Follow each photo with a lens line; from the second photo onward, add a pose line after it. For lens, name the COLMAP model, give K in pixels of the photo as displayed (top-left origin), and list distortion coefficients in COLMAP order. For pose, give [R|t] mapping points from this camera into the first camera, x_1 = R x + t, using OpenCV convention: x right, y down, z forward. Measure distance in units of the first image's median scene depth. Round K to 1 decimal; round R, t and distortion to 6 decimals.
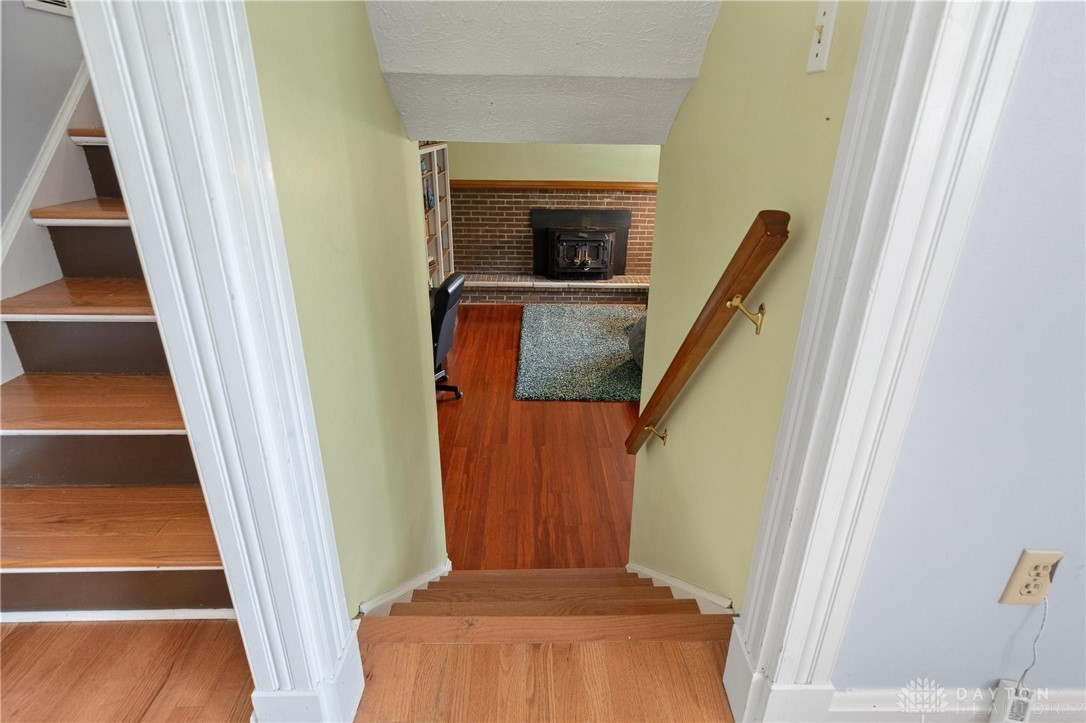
lens RADIAL K [[564.8, 0, 540.5], [0, 564.8, 361.2], [0, 0, 1]] dist [-0.000242, -0.000005]
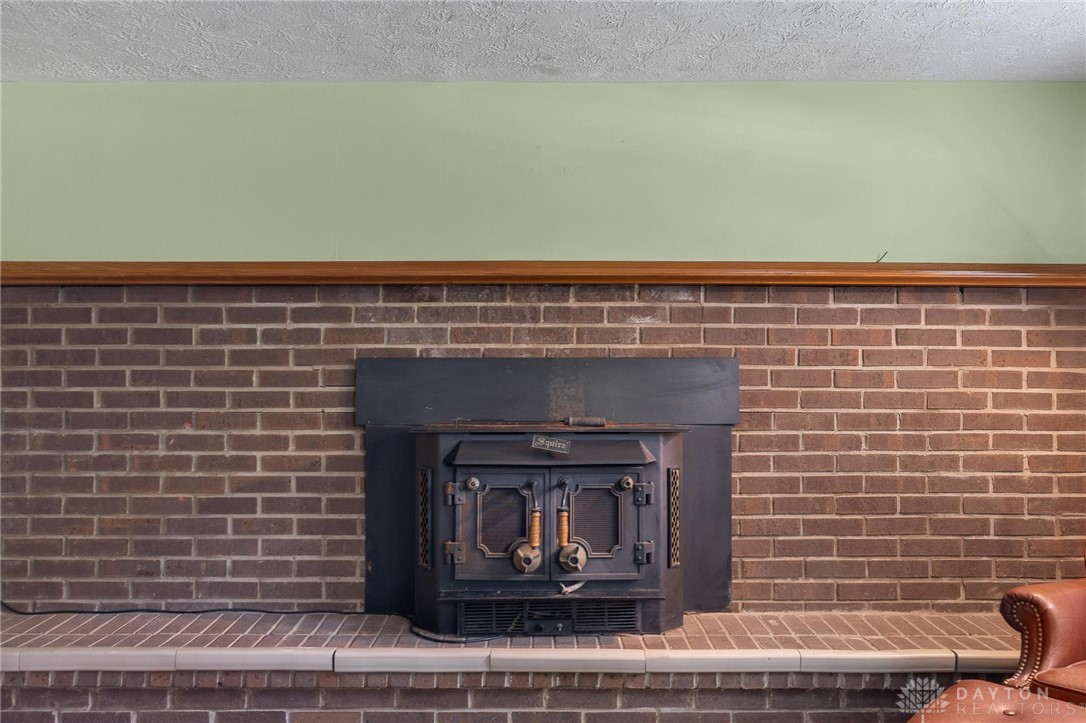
lens RADIAL K [[879.5, 0, 540.8], [0, 879.5, 360.0], [0, 0, 1]] dist [-0.002403, 0.000164]
pose [[0.999692, -0.016009, -0.018943, 0.077674], [0.007032, 0.915394, -0.402497, -0.102016], [0.023784, 0.402240, 0.915225, 0.623631]]
